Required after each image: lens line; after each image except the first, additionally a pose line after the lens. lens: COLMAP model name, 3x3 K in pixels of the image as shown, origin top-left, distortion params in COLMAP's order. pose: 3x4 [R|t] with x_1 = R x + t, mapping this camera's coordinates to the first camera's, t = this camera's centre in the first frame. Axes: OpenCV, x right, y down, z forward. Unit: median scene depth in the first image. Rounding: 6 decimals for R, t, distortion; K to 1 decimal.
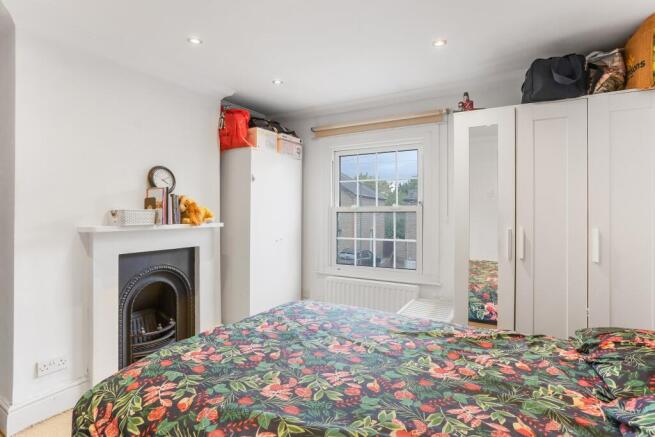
lens RADIAL K [[335.0, 0, 325.8], [0, 335.0, 213.2], [0, 0, 1]] dist [-0.041399, 0.016525]
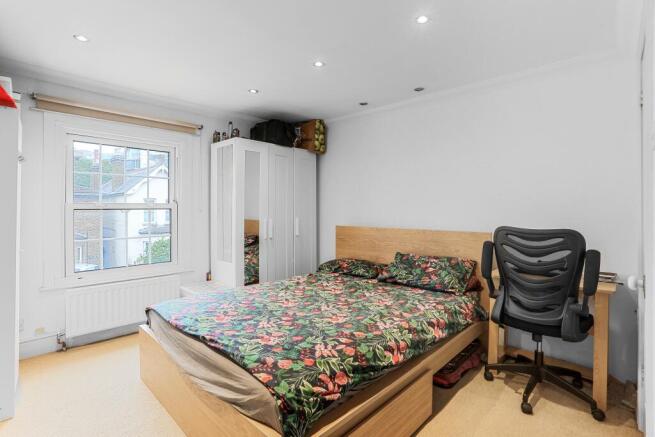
lens RADIAL K [[318.9, 0, 324.6], [0, 318.9, 214.2], [0, 0, 1]] dist [-0.049042, 0.000259]
pose [[0.230977, -0.014720, 0.972848, -1.240917], [-0.001764, 0.999878, 0.015548, -0.008444], [-0.972958, -0.005308, 0.230923, 0.520012]]
